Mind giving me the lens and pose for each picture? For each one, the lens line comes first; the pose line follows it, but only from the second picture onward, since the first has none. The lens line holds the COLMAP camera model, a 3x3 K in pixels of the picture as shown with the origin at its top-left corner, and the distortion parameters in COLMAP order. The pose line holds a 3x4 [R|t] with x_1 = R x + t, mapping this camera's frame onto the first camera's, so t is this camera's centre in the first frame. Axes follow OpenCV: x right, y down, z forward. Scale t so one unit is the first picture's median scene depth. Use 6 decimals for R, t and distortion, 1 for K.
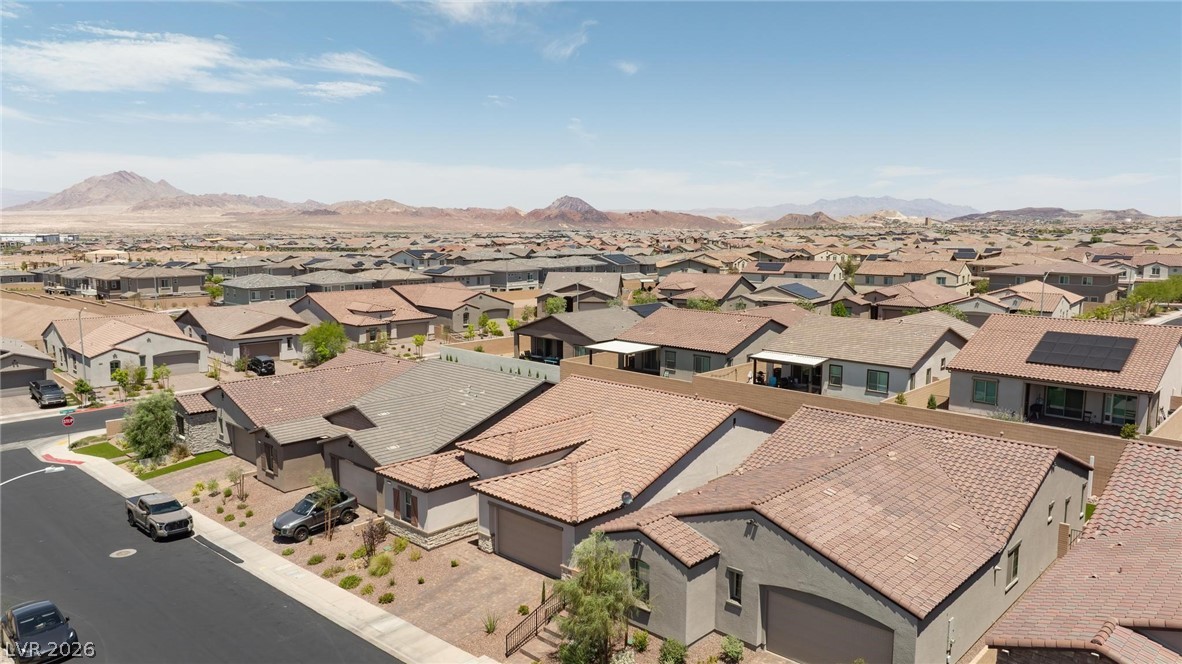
lens RADIAL K [[822.8, 0, 591.0], [0, 822.8, 332.0], [0, 0, 1]] dist [-0.003198, -0.001176]
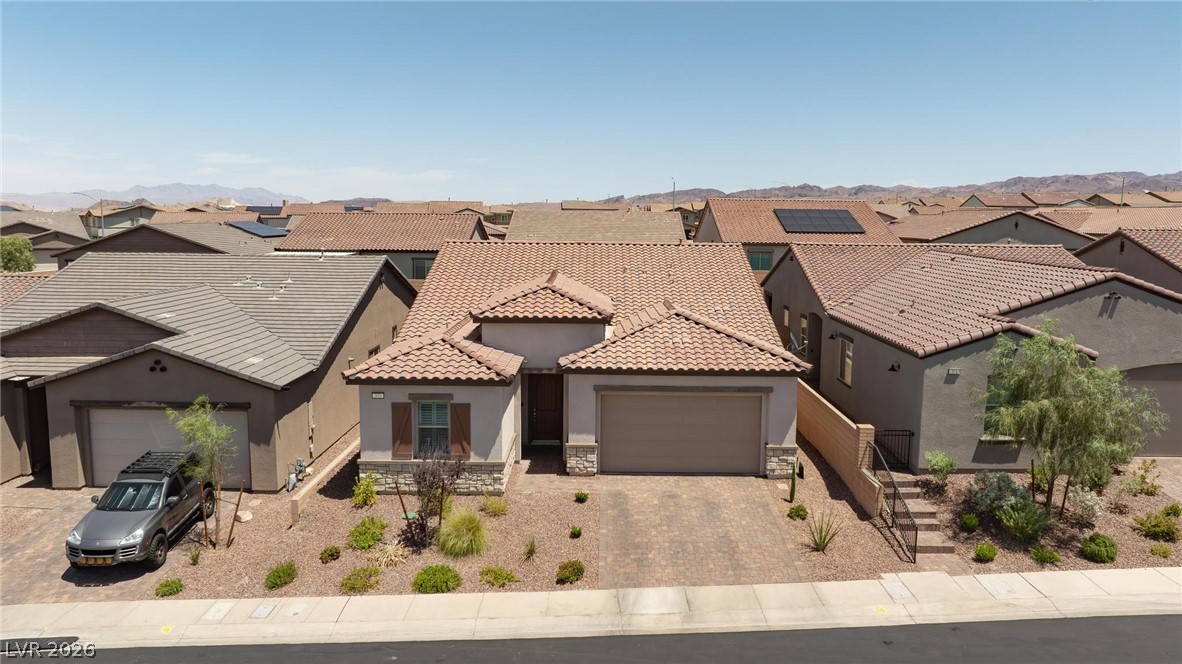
lens RADIAL K [[855.8, 0, 591.0], [0, 855.8, 332.0], [0, 0, 1]] dist [-0.005767, -0.001908]
pose [[0.724473, -0.084466, 0.684108, -0.537799], [0.082286, 0.995964, 0.035829, 0.144709], [-0.684374, 0.030336, 0.728500, 0.550663]]
